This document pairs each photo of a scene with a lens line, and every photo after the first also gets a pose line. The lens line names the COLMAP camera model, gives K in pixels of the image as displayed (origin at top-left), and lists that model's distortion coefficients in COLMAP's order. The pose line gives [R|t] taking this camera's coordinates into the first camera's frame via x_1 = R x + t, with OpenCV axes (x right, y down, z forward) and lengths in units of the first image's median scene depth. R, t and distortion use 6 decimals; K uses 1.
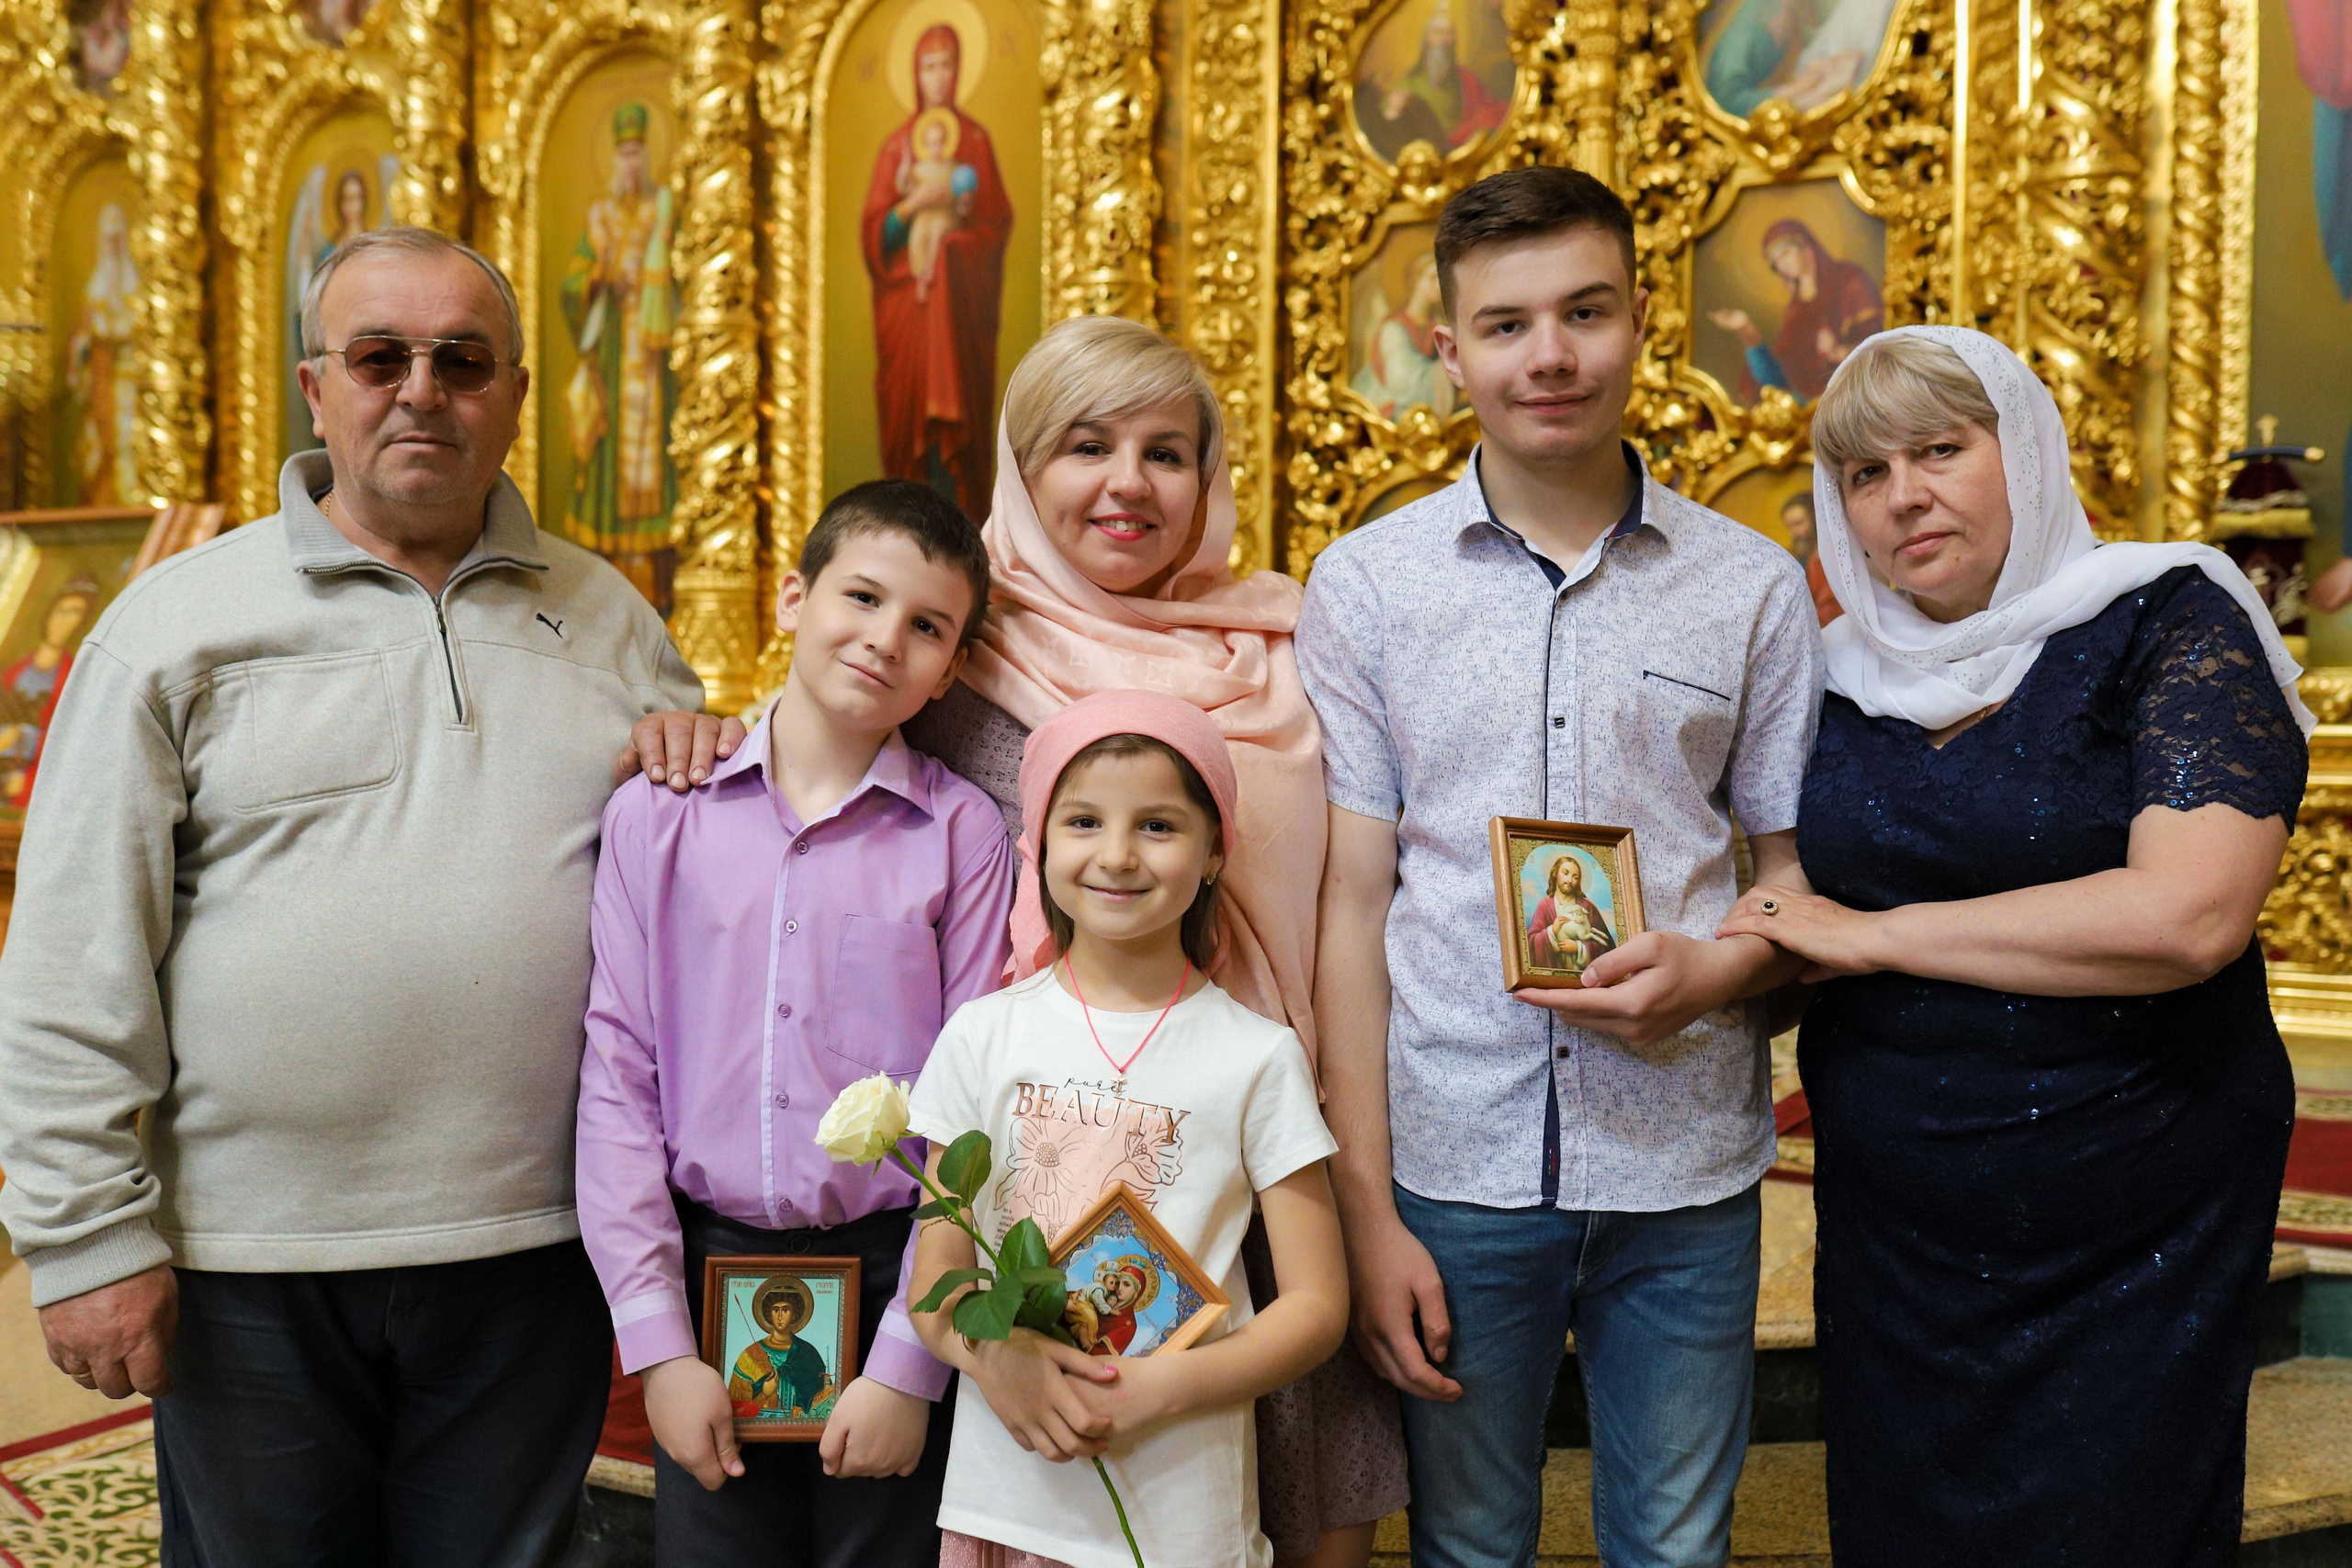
lens RADIAL K [[2240.9, 0, 1176.0], [0, 2240.9, 784.0], [0, 0, 1]] dist [-0.003847, 0.008352]
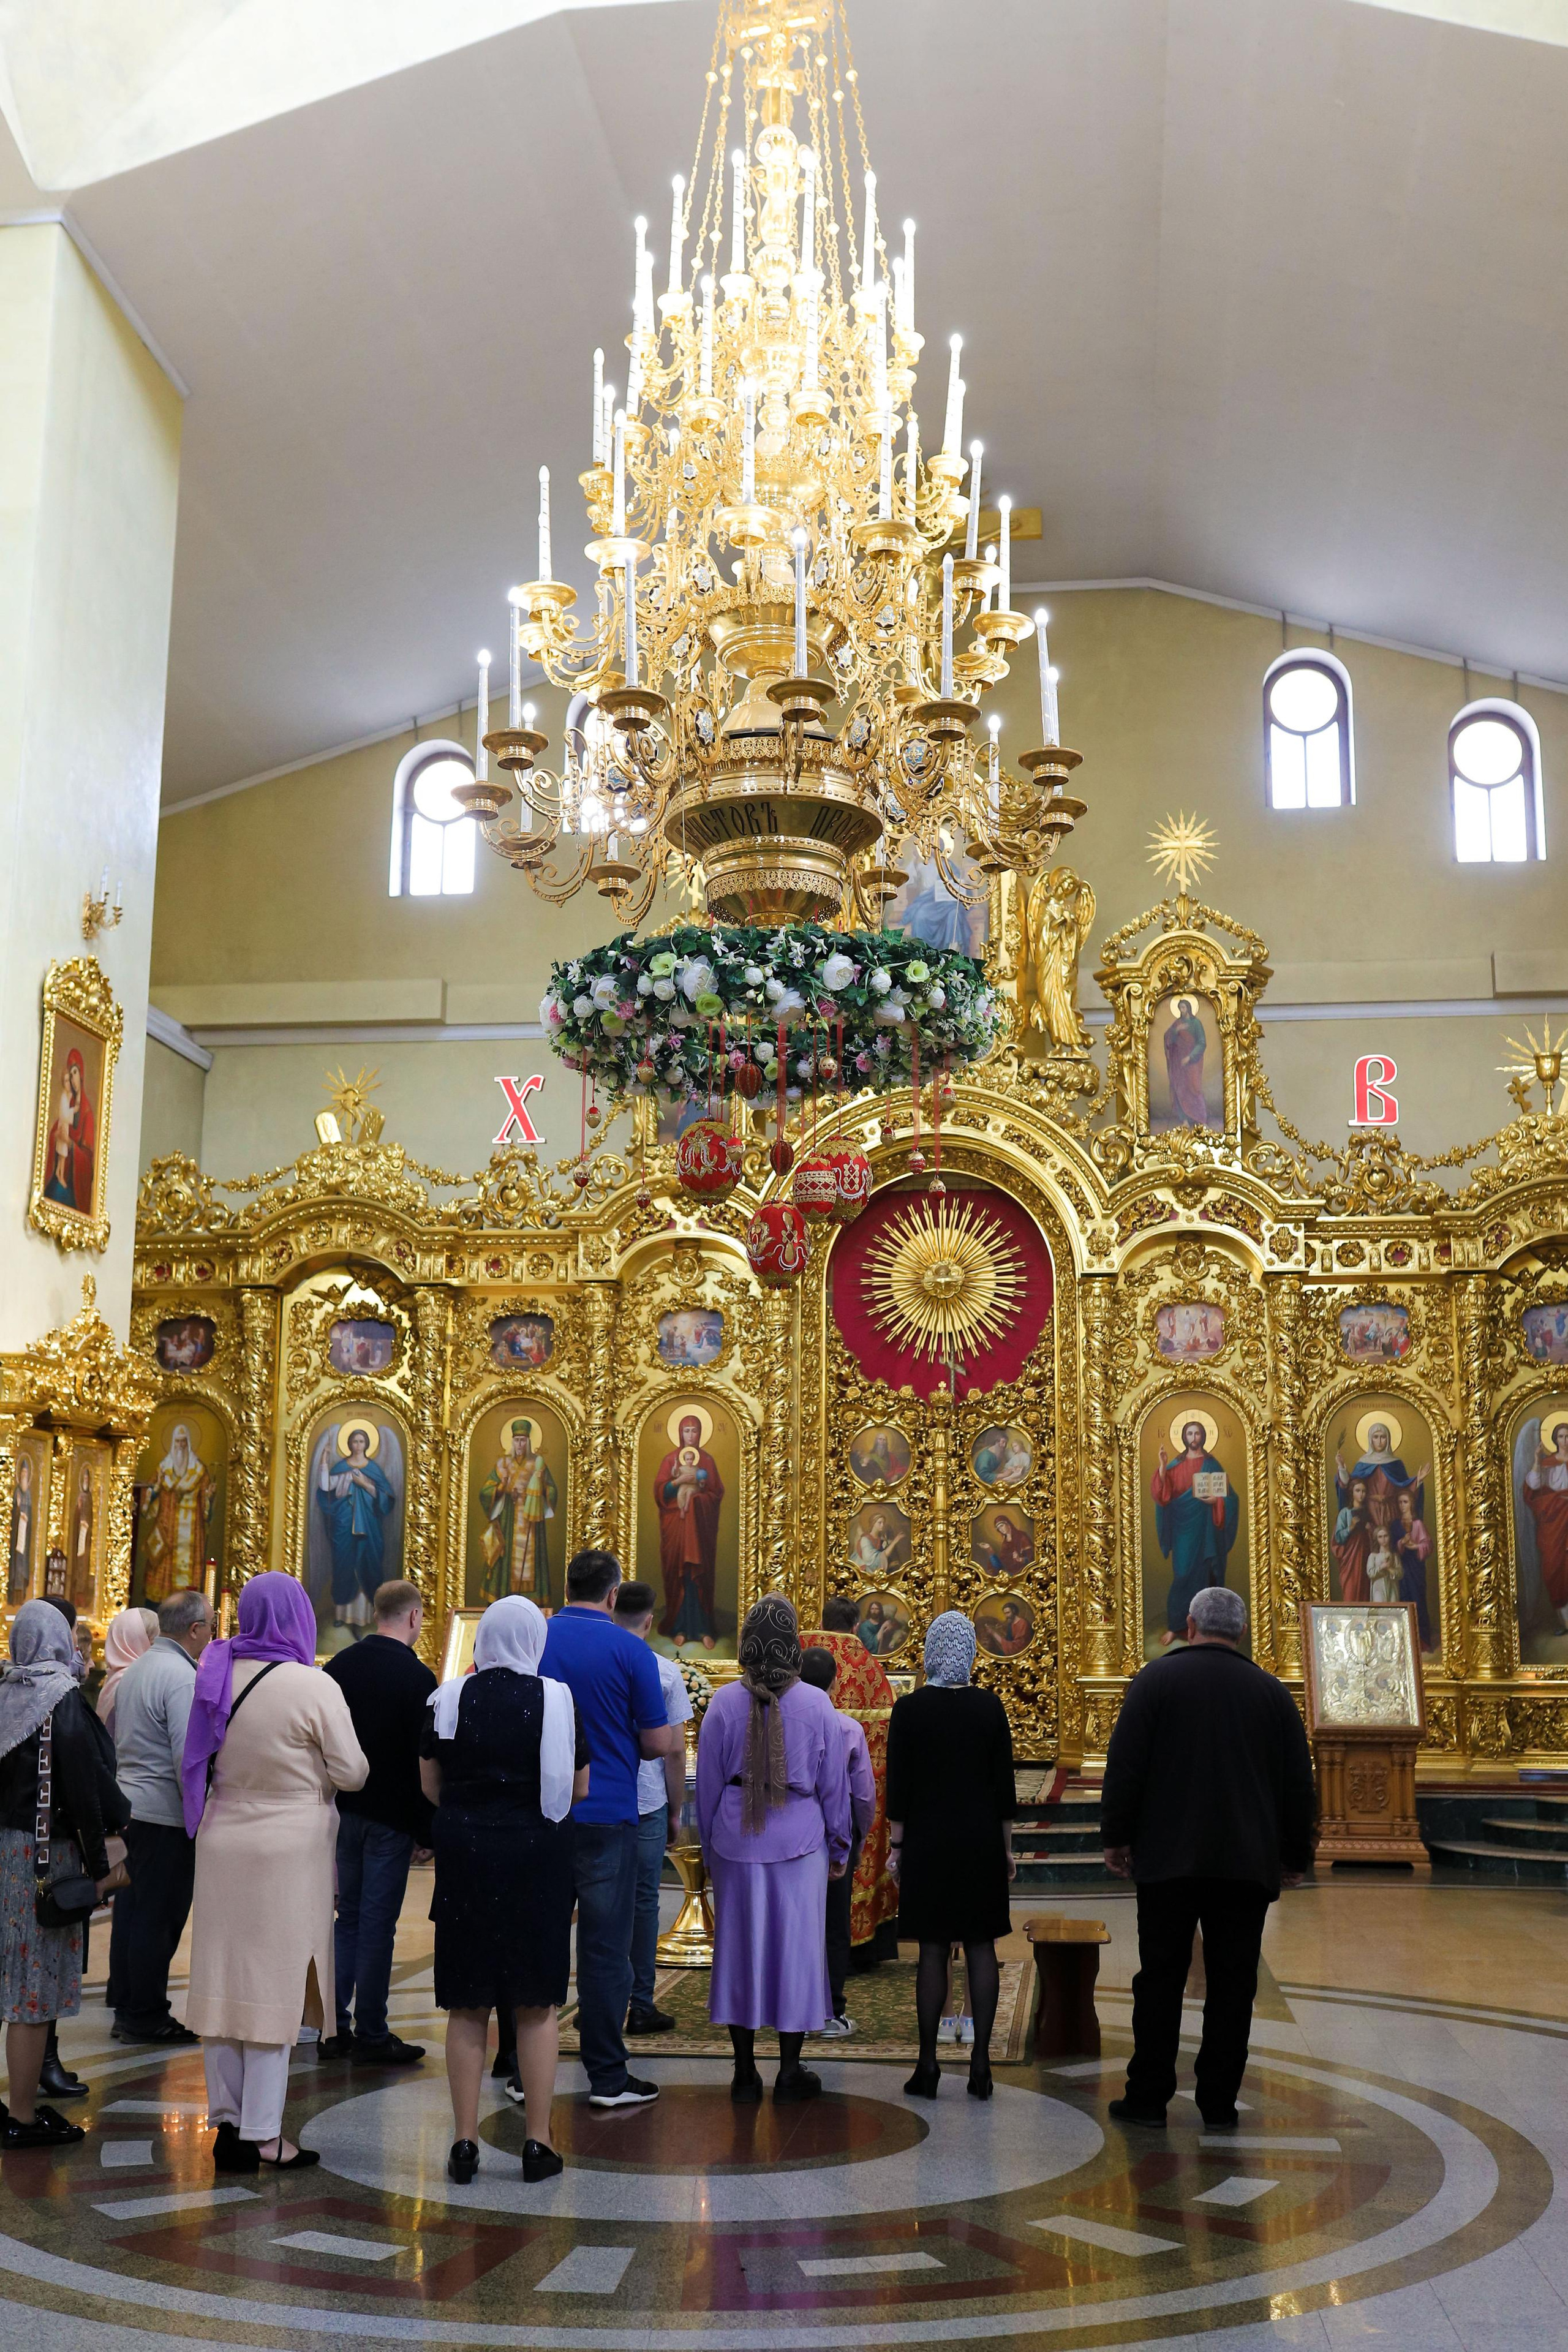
lens RADIAL K [[2404.7, 0, 814.5], [0, 2404.7, 1221.9], [0, 0, 1]] dist [-0.009740, 0.019651]
pose [[0.912468, 0.068491, 0.403375, -1.262219], [0.016450, 0.978951, -0.203432, 0.025755], [-0.408818, 0.192260, 0.892135, -1.846154]]
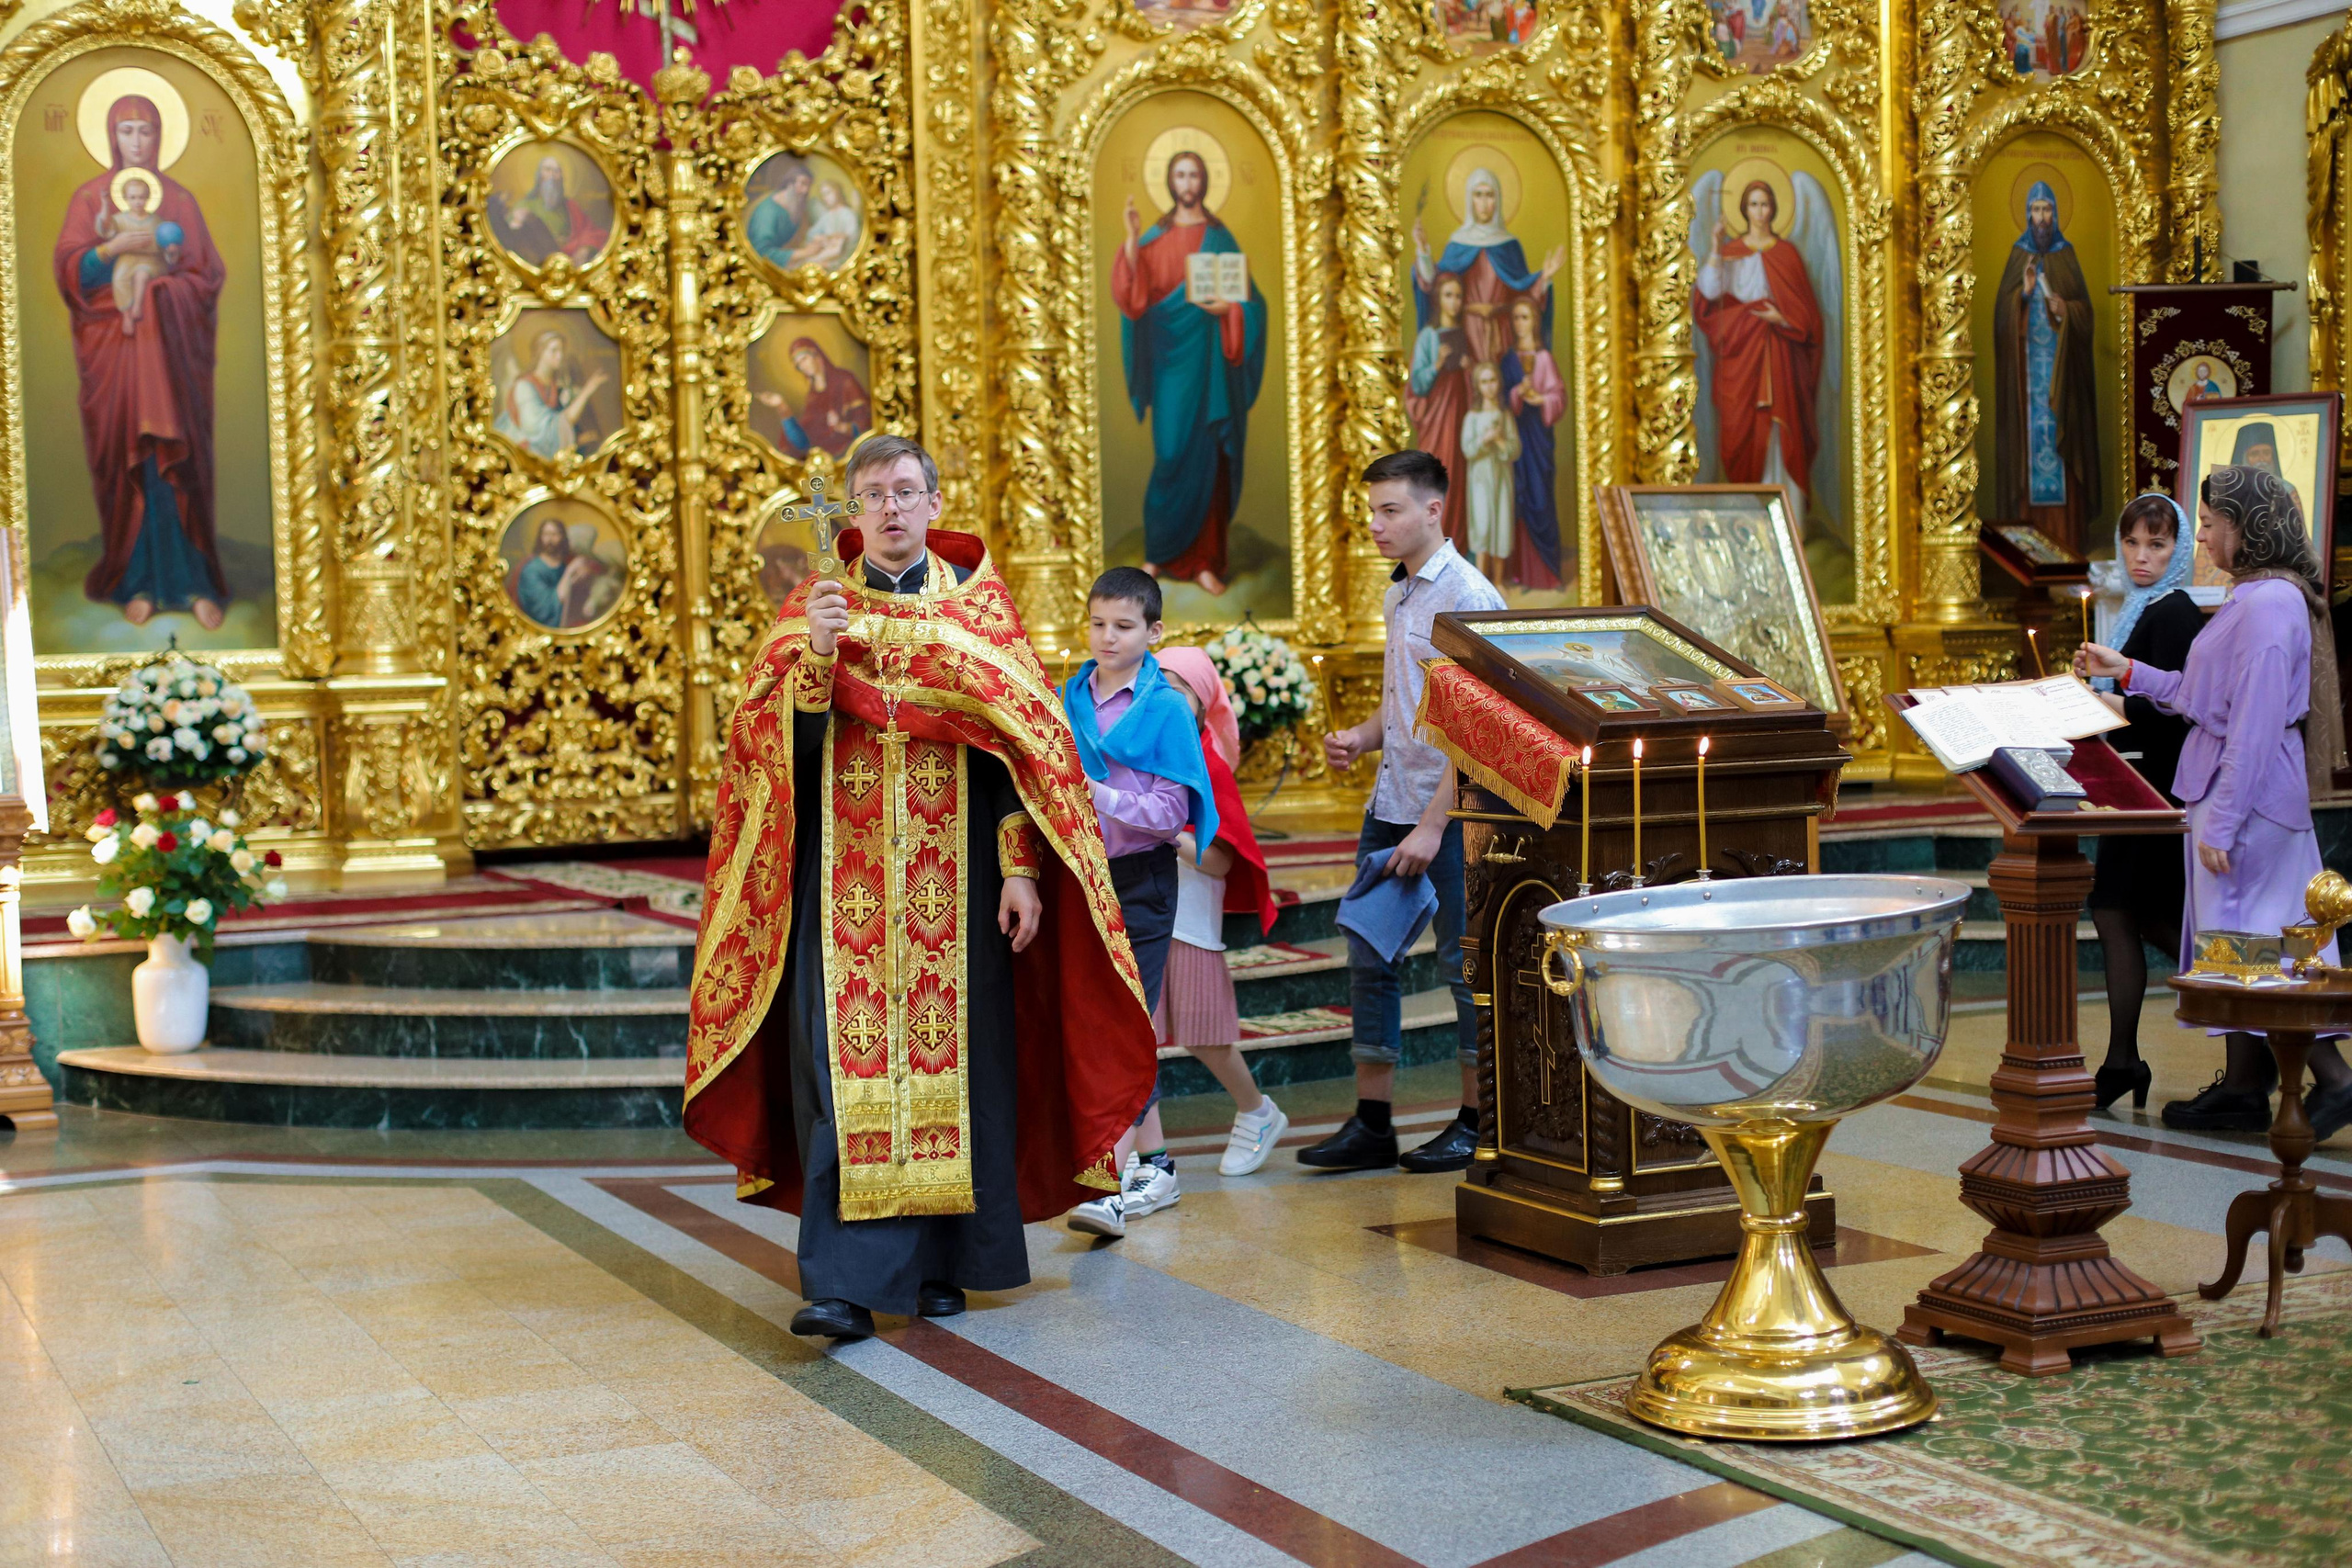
lens RADIAL K [[3305.2, 0, 1148.5], [0, 3305.2, 786.8], [0, 0, 1]] dist [0.011250, 0.029172]
pose [[0.573542, -0.067236, 0.816412, -1.343866], [0.062904, 0.997298, 0.037942, -0.015936], [-0.816757, 0.029595, 0.576222, -0.443778]]
